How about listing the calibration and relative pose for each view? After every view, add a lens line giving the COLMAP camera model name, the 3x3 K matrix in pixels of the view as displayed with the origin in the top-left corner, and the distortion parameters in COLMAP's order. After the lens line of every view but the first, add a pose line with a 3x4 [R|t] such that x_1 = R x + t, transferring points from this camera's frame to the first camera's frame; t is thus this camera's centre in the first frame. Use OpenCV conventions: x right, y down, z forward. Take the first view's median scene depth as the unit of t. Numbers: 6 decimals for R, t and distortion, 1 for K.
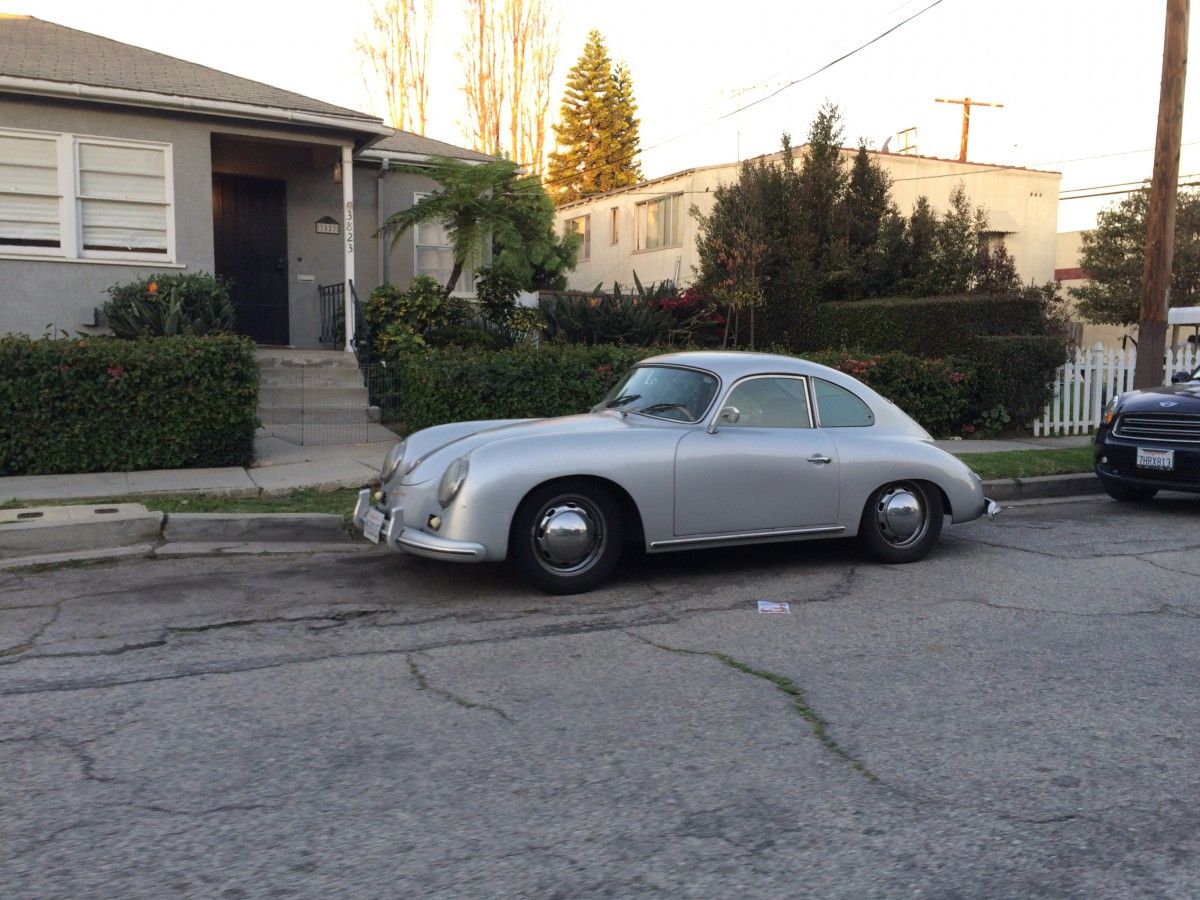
lens RADIAL K [[1003.4, 0, 599.7], [0, 1003.4, 444.7], [0, 0, 1]] dist [0.051588, -0.007237]
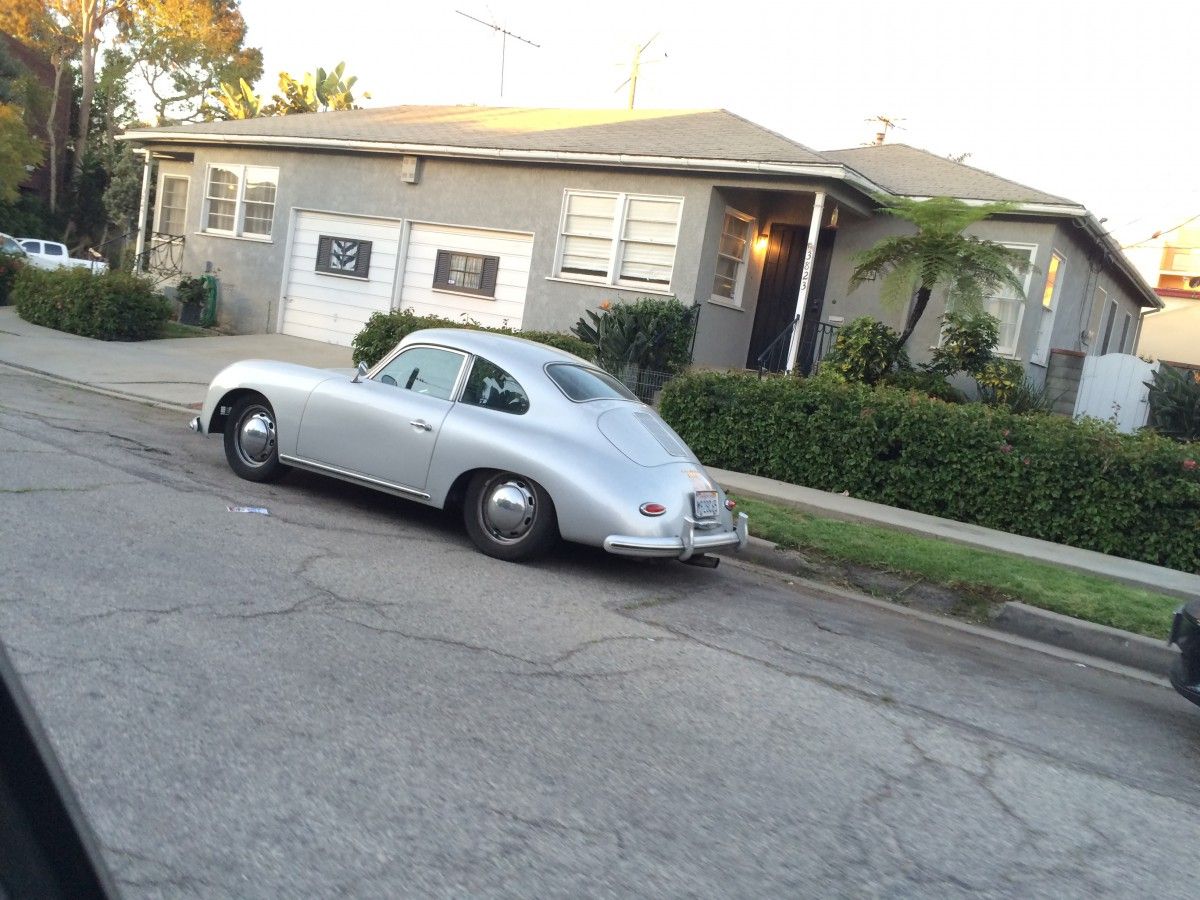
lens RADIAL K [[1003.4, 0, 599.7], [0, 1003.4, 457.0], [0, 0, 1]] dist [0.051588, -0.007237]
pose [[0.523911, 0.165639, -0.835512, 0.619456], [-0.229290, 0.972127, 0.048946, -0.024246], [0.820331, 0.165931, 0.547287, 0.302956]]
